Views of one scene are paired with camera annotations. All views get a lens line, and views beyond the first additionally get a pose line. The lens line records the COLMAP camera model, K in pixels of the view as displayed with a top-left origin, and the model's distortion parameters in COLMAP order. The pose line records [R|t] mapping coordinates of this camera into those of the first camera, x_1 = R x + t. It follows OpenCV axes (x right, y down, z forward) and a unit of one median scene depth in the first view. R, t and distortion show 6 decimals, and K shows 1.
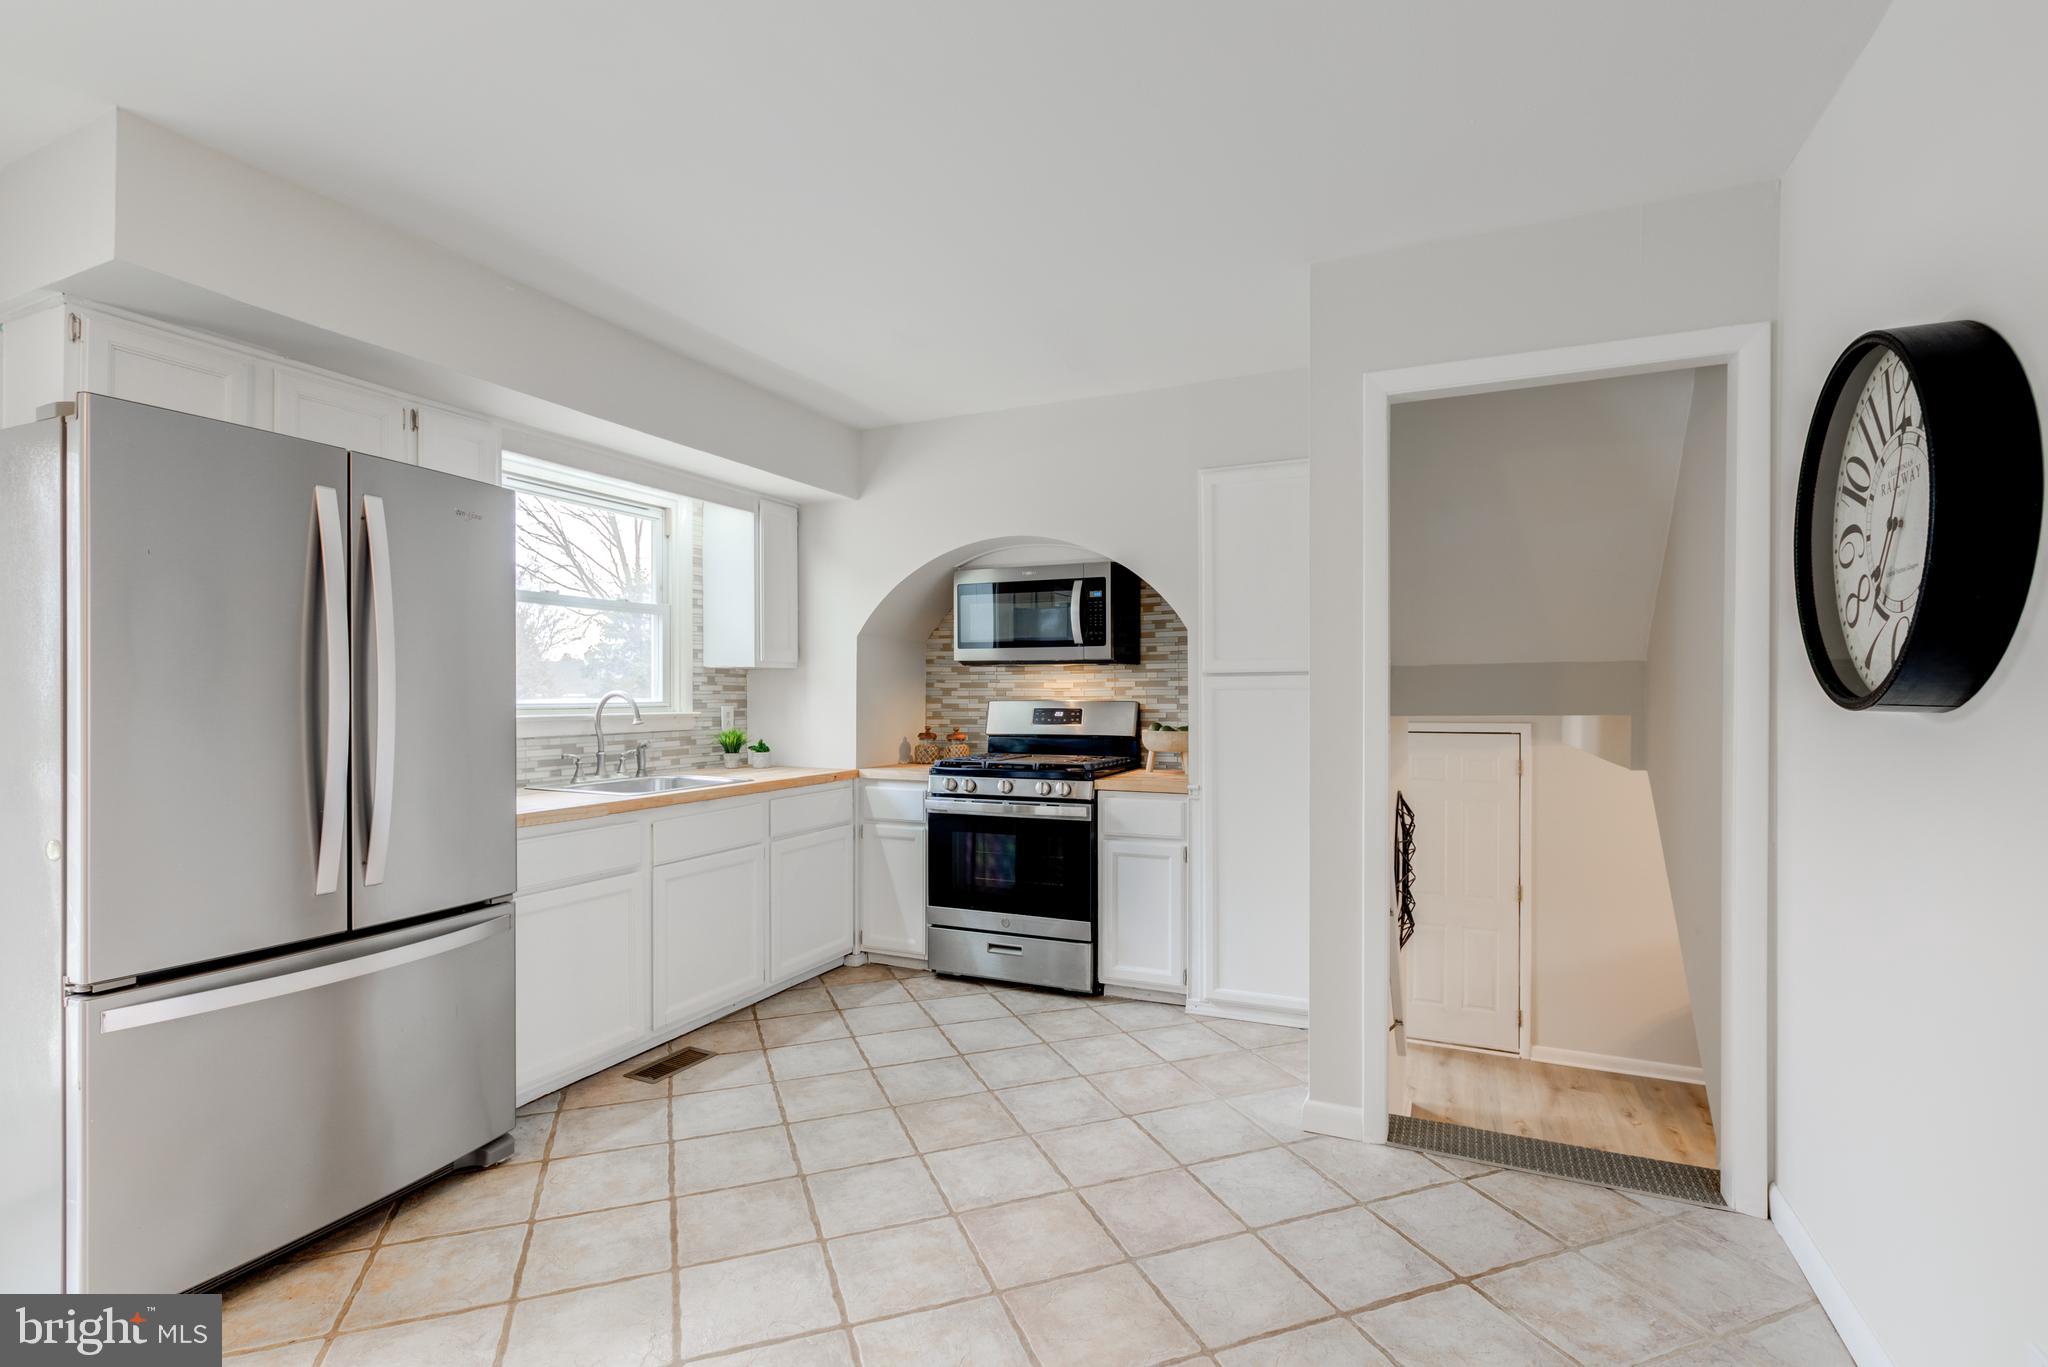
lens RADIAL K [[964.9, 0, 1032.3], [0, 964.9, 699.3], [0, 0, 1]] dist [0.000352, 0.001459]
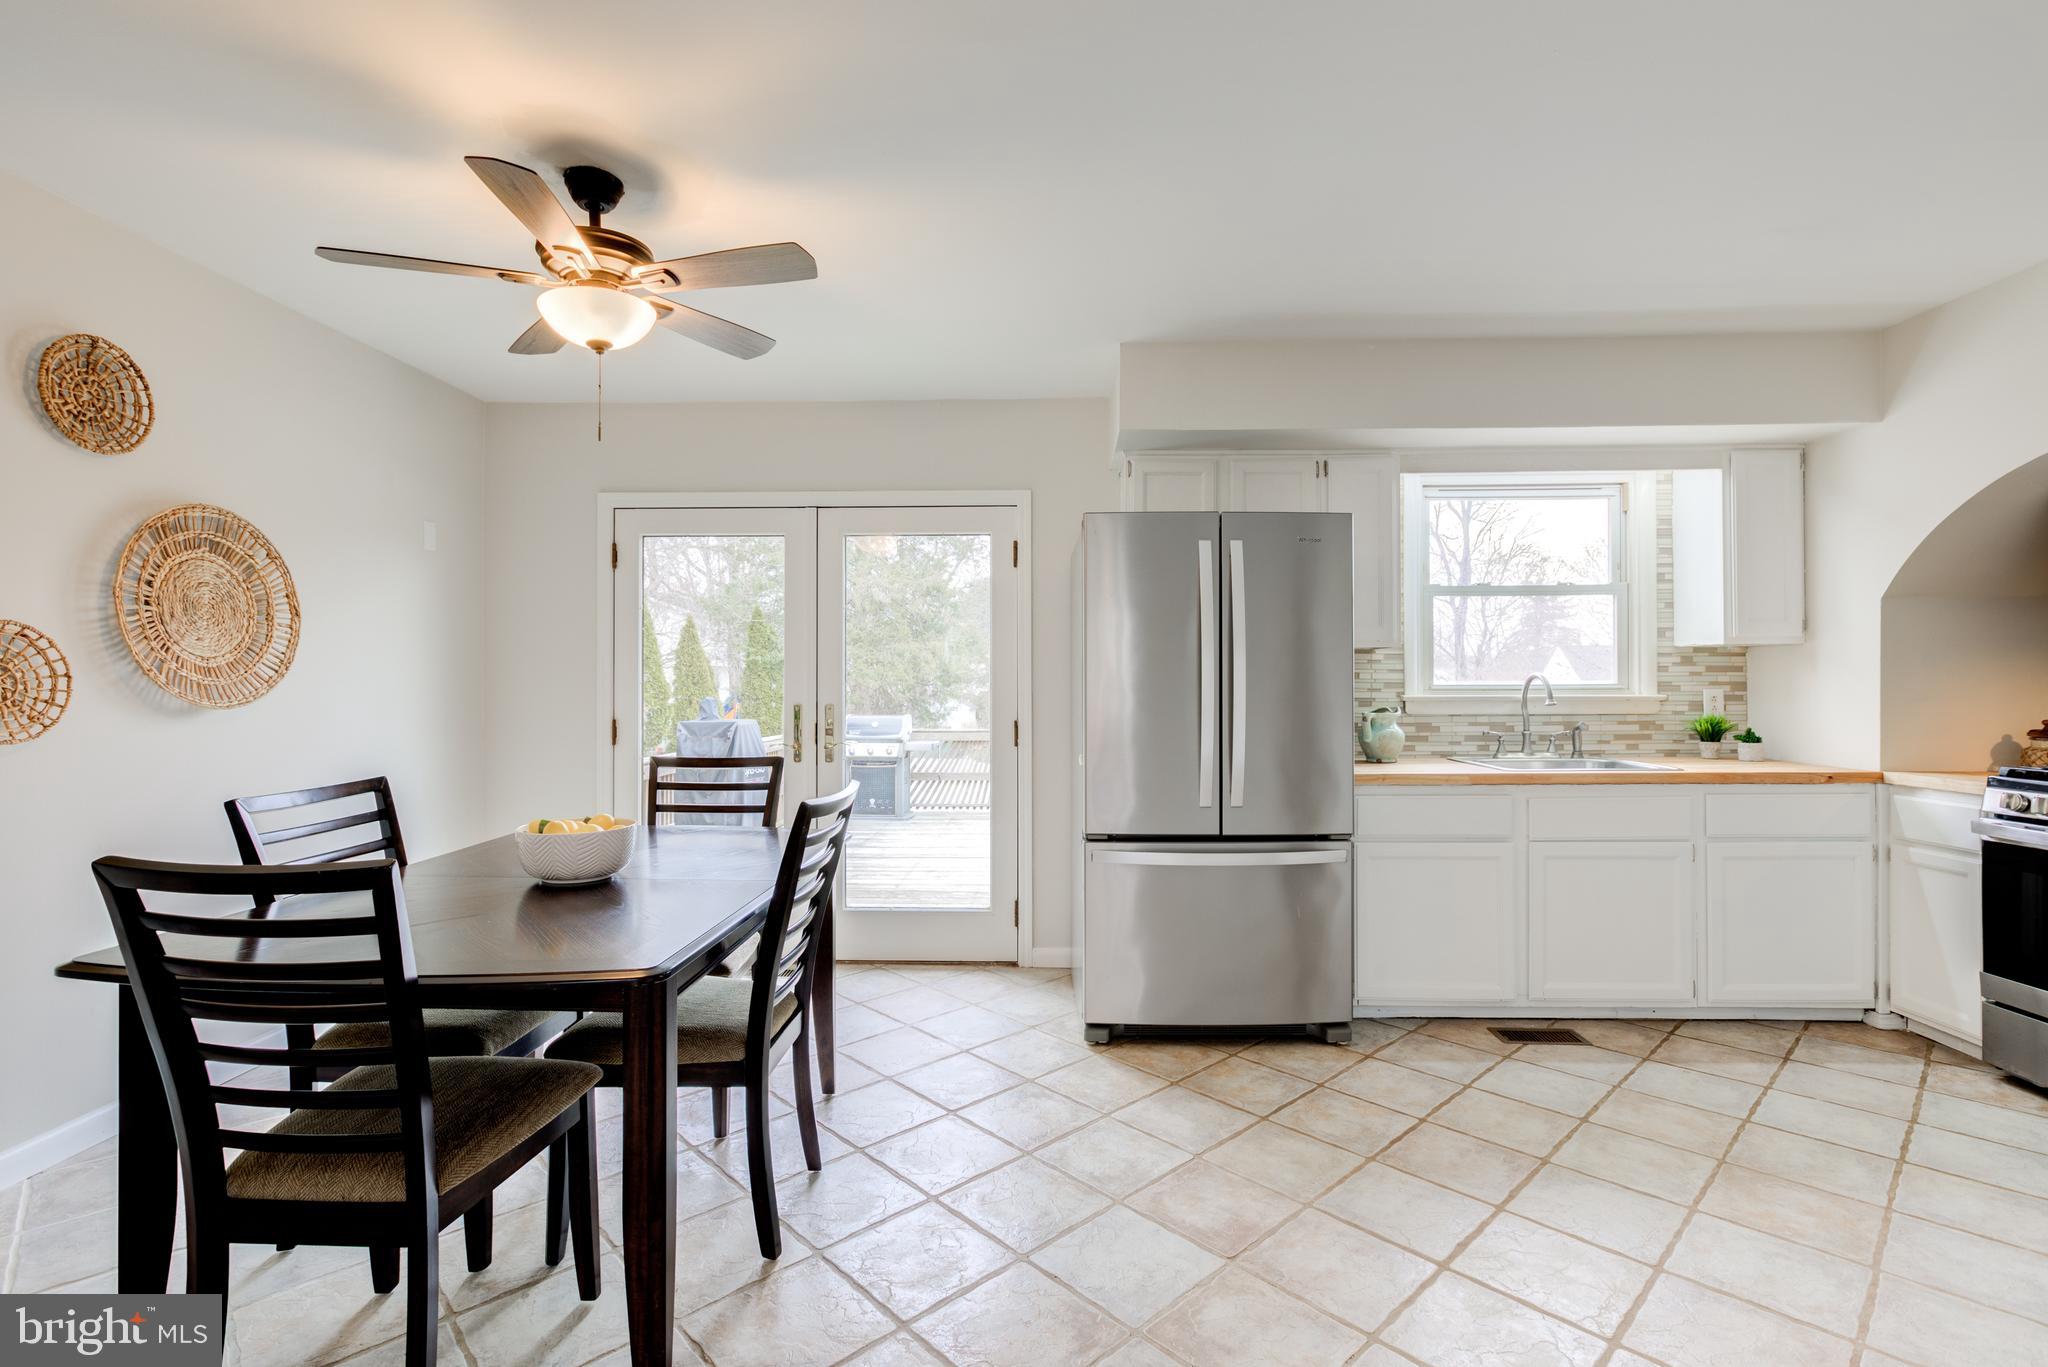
lens RADIAL K [[952.9, 0, 997.2], [0, 952.9, 680.1], [0, 0, 1]] dist [-0.018765, 0.011568]
pose [[0.367828, -0.005684, -0.929876, 0.268413], [-0.001420, 0.999977, -0.006674, 0.005986], [0.929893, 0.003775, 0.367811, 0.071698]]
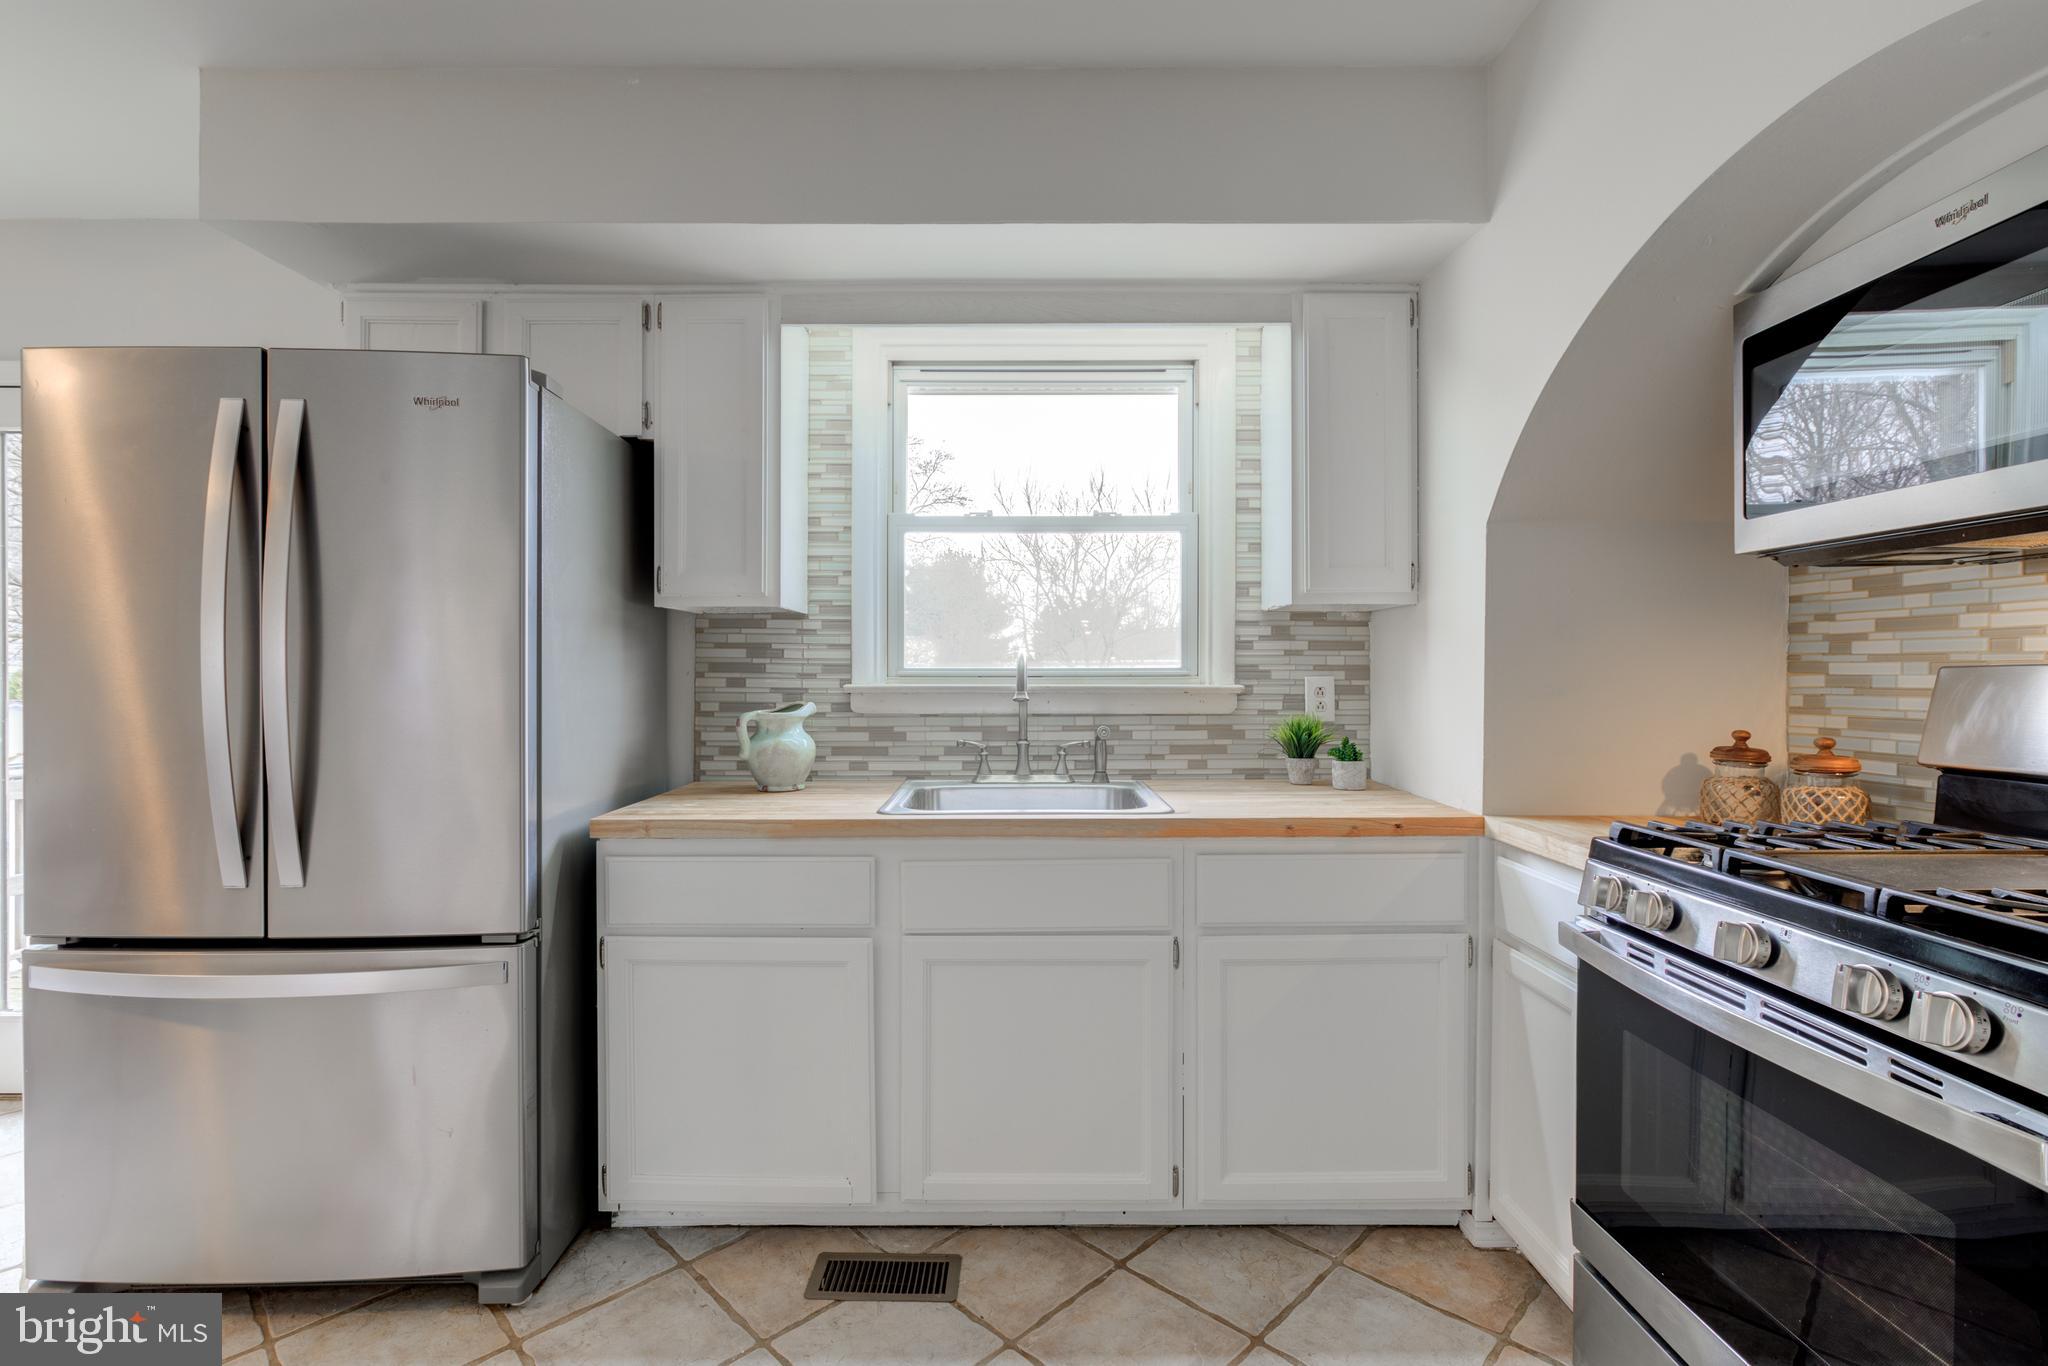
lens RADIAL K [[952.9, 0, 997.2], [0, 952.9, 679.6], [0, 0, 1]] dist [-0.018765, 0.011568]
pose [[0.404767, 0.009107, -0.914375, 0.138433], [-0.005181, 0.999957, 0.007666, 0.006073], [0.914405, 0.001634, 0.404796, 0.630307]]
